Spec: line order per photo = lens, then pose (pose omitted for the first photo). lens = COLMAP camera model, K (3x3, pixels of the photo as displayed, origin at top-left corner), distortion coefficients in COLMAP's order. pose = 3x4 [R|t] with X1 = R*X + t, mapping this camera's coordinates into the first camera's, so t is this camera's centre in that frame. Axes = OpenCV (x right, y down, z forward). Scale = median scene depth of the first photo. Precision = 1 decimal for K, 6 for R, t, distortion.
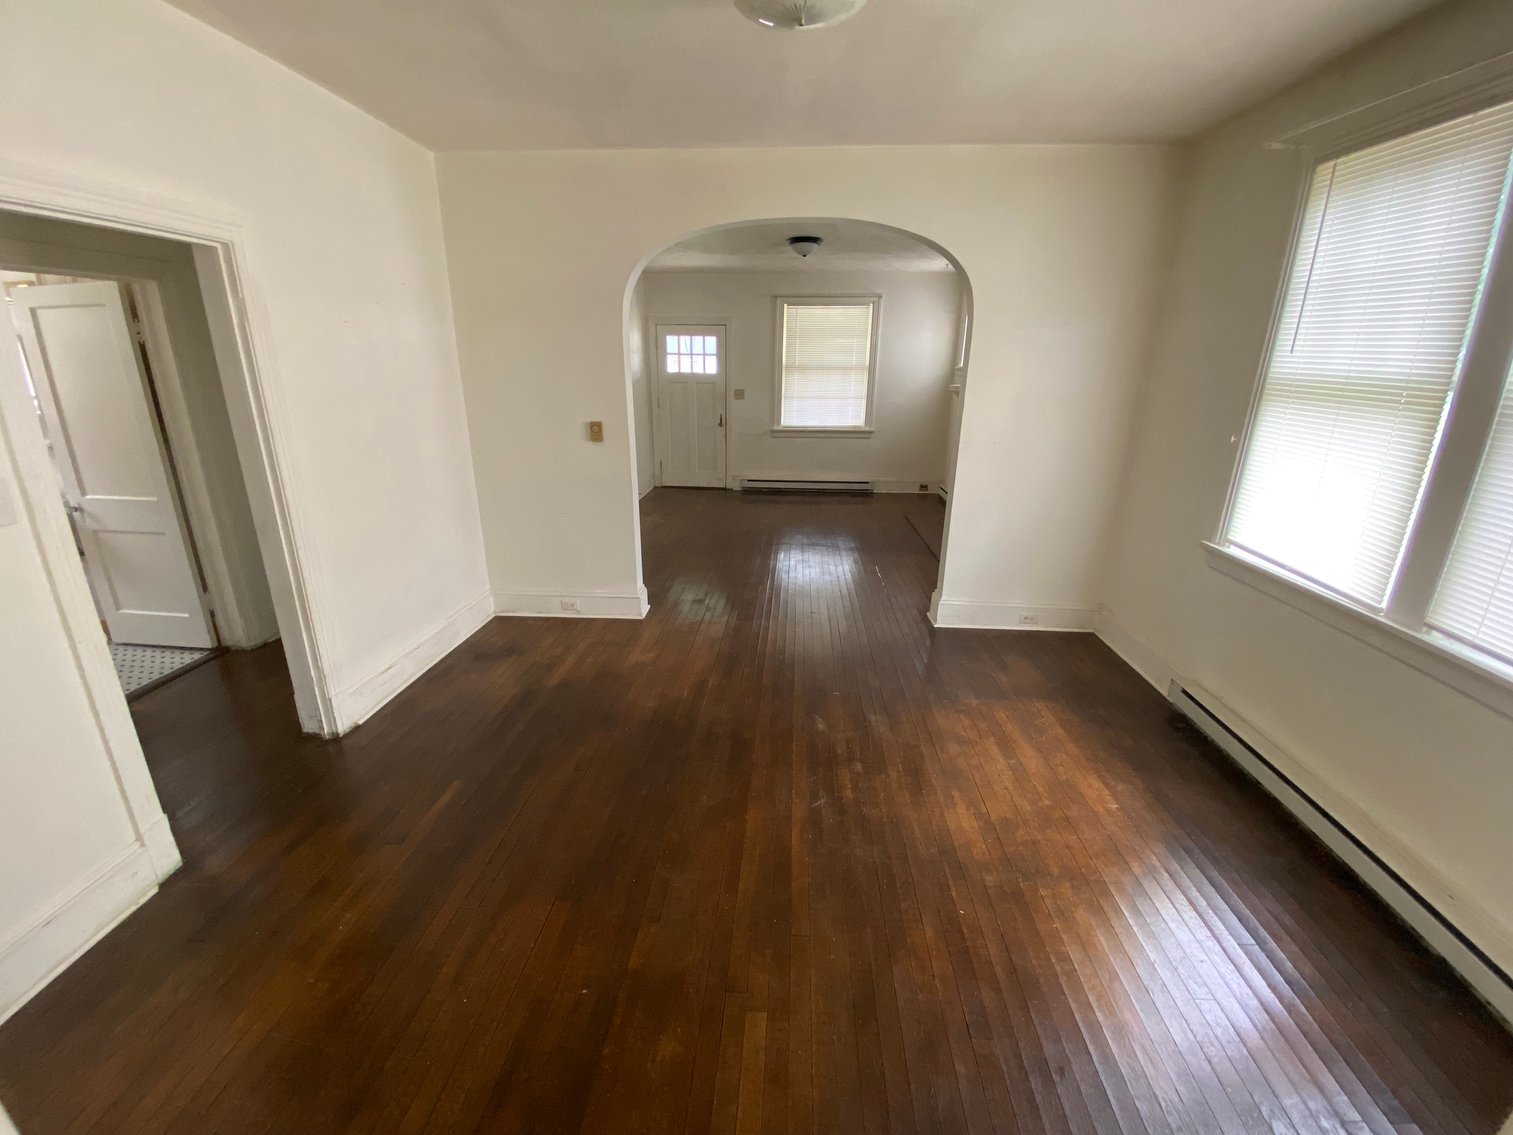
lens RADIAL K [[616.1, 0, 756.5], [0, 616.1, 567.5], [0, 0, 1]] dist [0.009570, -0.015742]
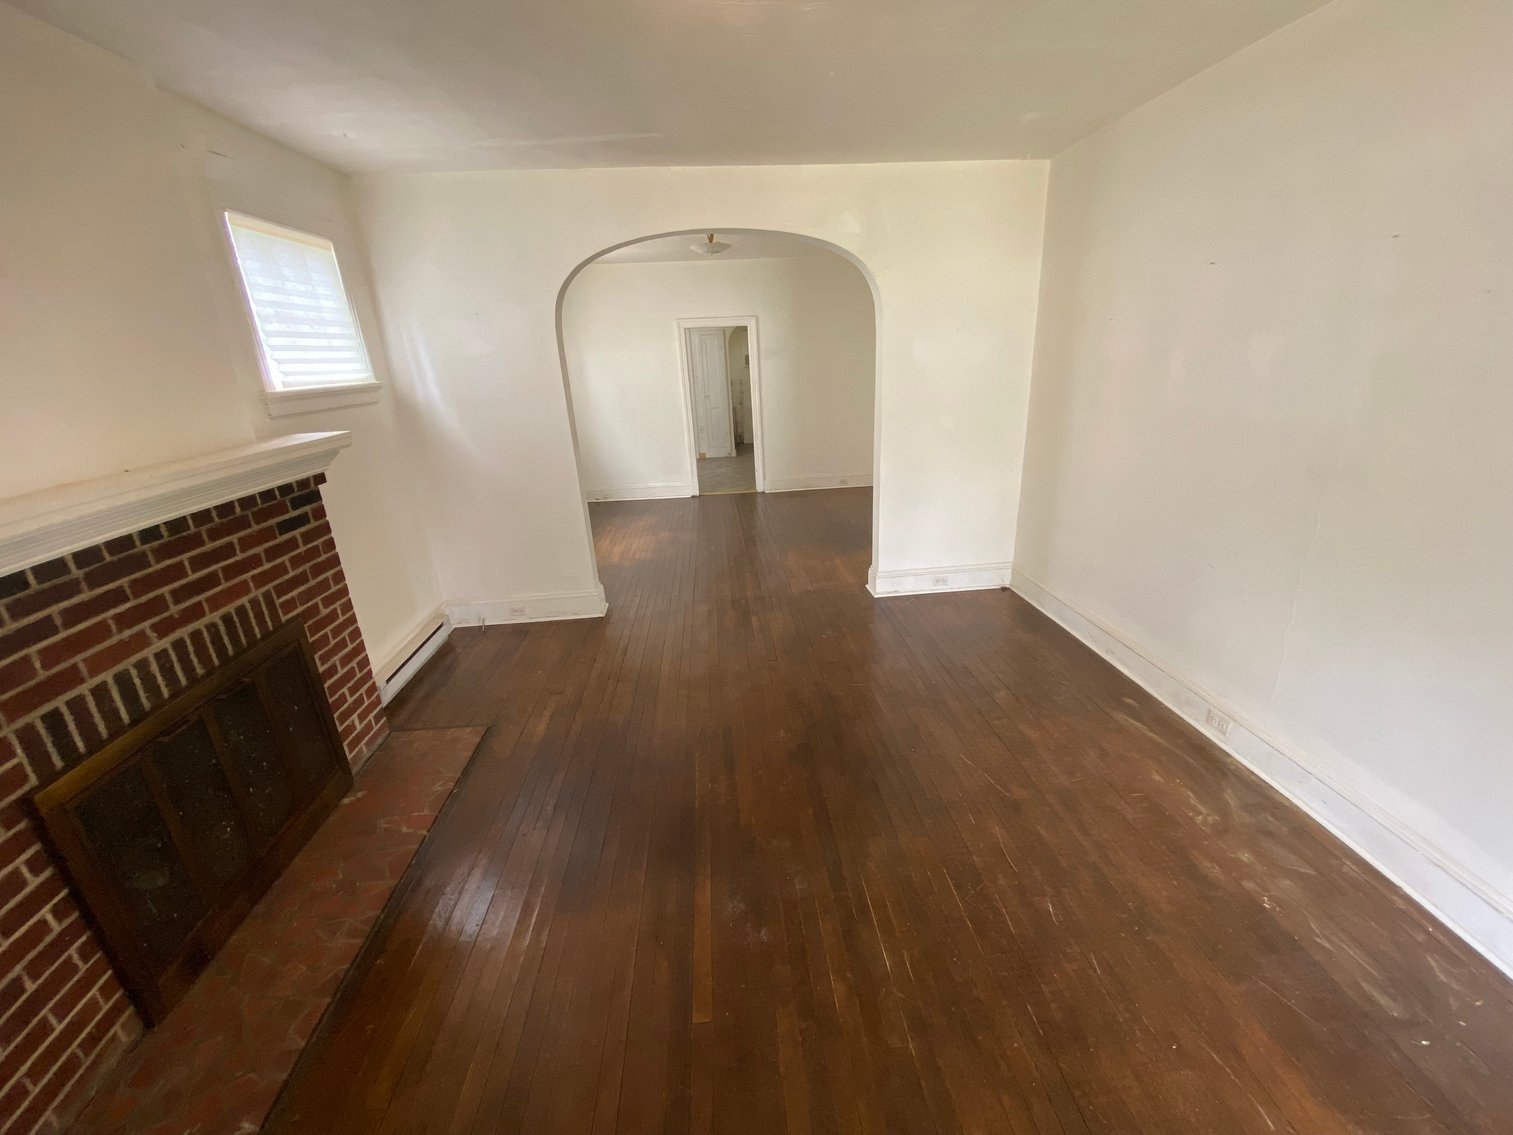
lens RADIAL K [[616.1, 0, 756.5], [0, 616.1, 567.5], [0, 0, 1]] dist [0.009570, -0.015742]
pose [[-0.989245, 0.082621, -0.120698, 0.087713], [-0.006404, 0.799929, 0.600060, -0.365132], [0.146127, 0.594379, -0.790797, 1.088486]]
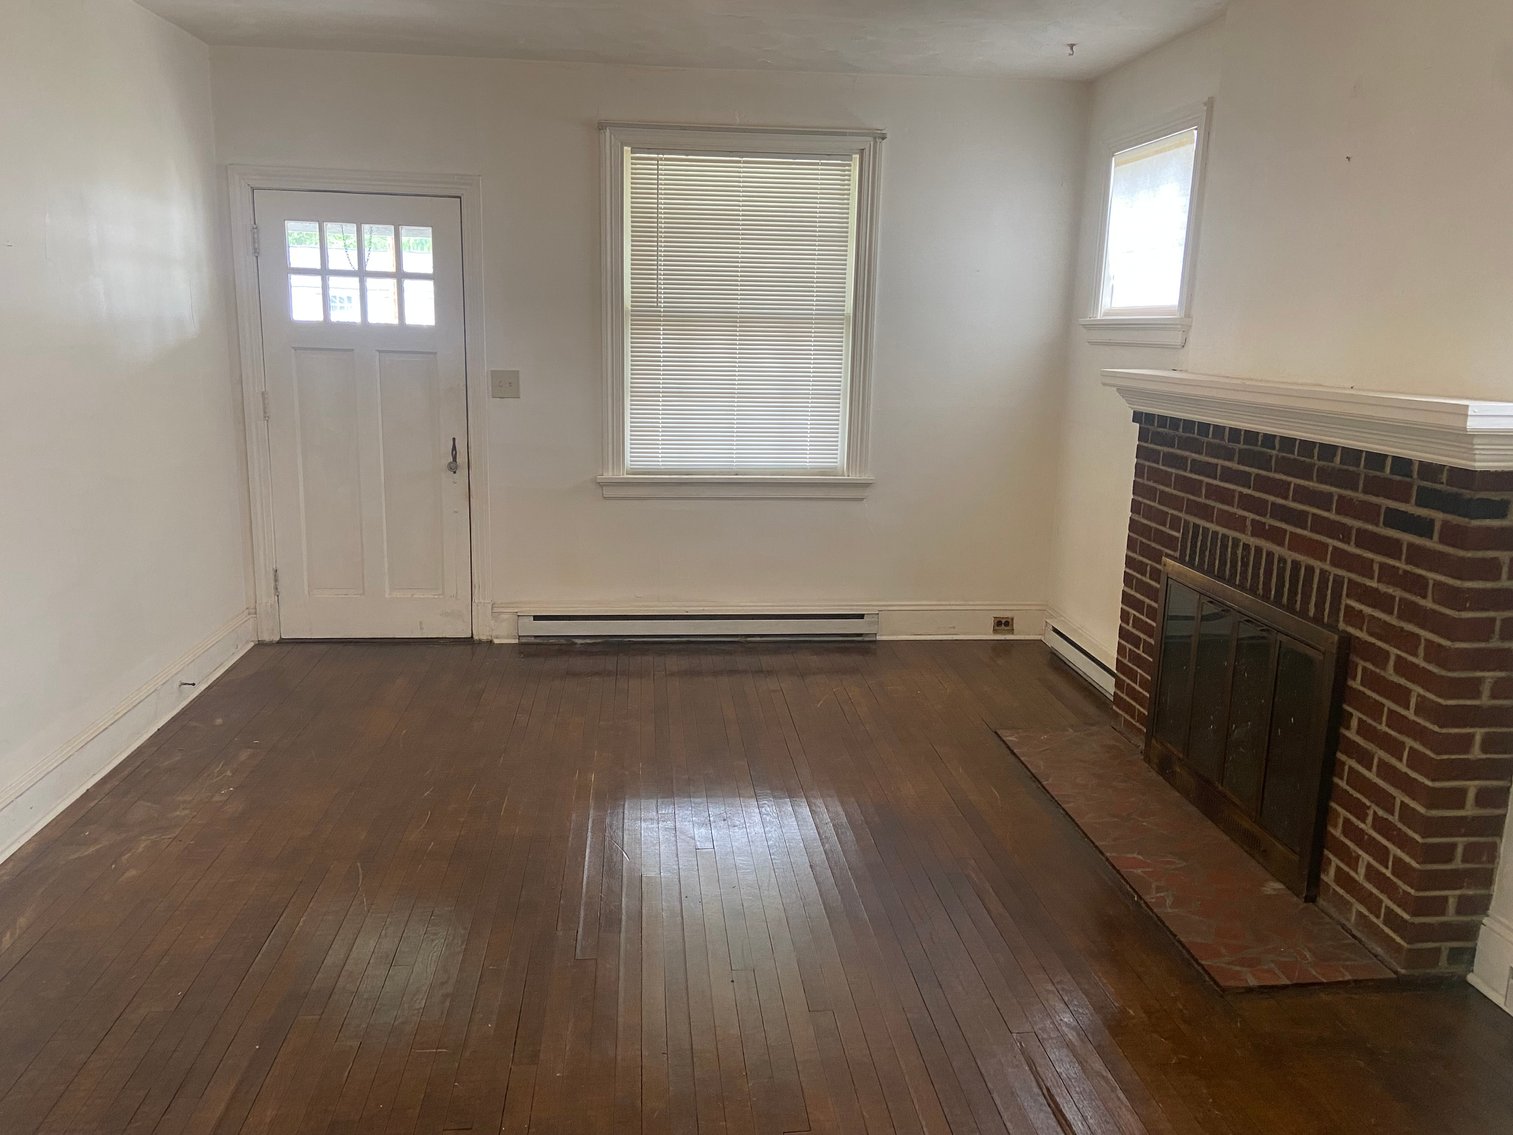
lens RADIAL K [[1134.1, 0, 754.1], [0, 1134.1, 562.0], [0, 0, 1]] dist [0.124078, -0.156882]
pose [[0.986666, -0.021727, 0.161303, 0.004003], [0.037819, 0.994530, -0.097369, -0.123871], [-0.158305, 0.102171, 0.982090, 0.377007]]
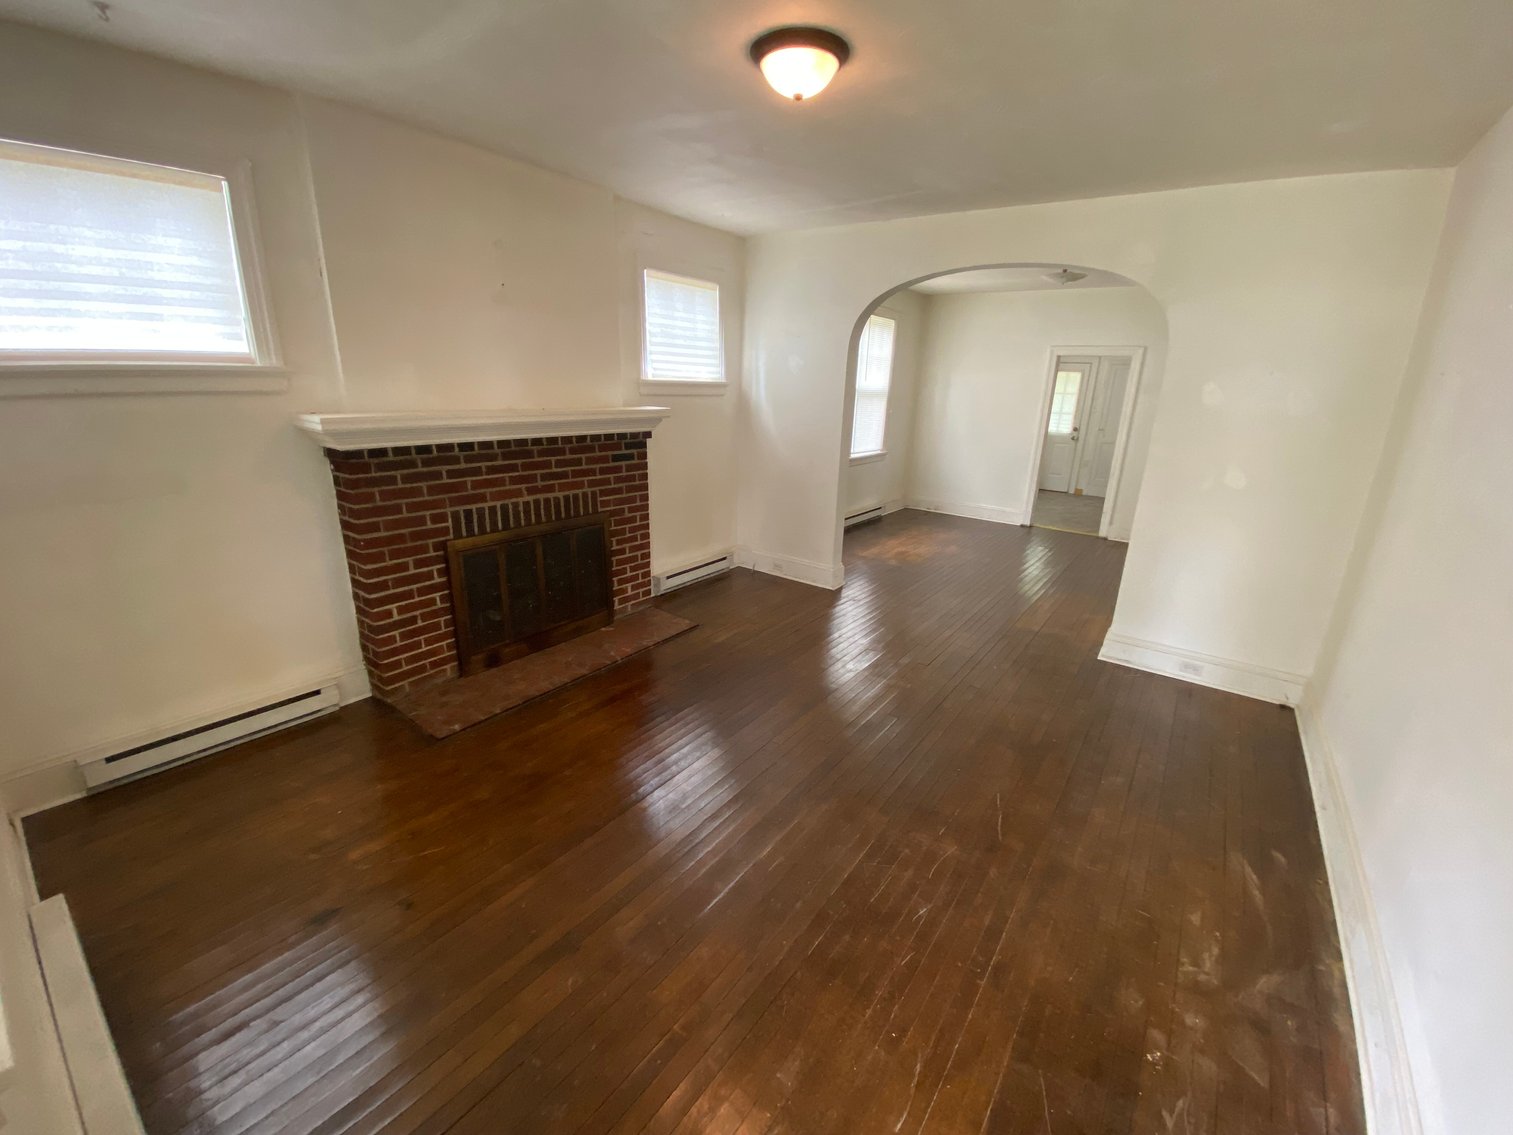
lens RADIAL K [[607.6, 0, 756.5], [0, 607.6, 567.5], [0, 0, 1]] dist [0.067783, -0.047481]
pose [[-0.839080, -0.194409, 0.508084, -0.120059], [0.129001, 0.836221, 0.533004, -0.378304], [-0.528491, 0.512776, -0.676578, 1.136910]]
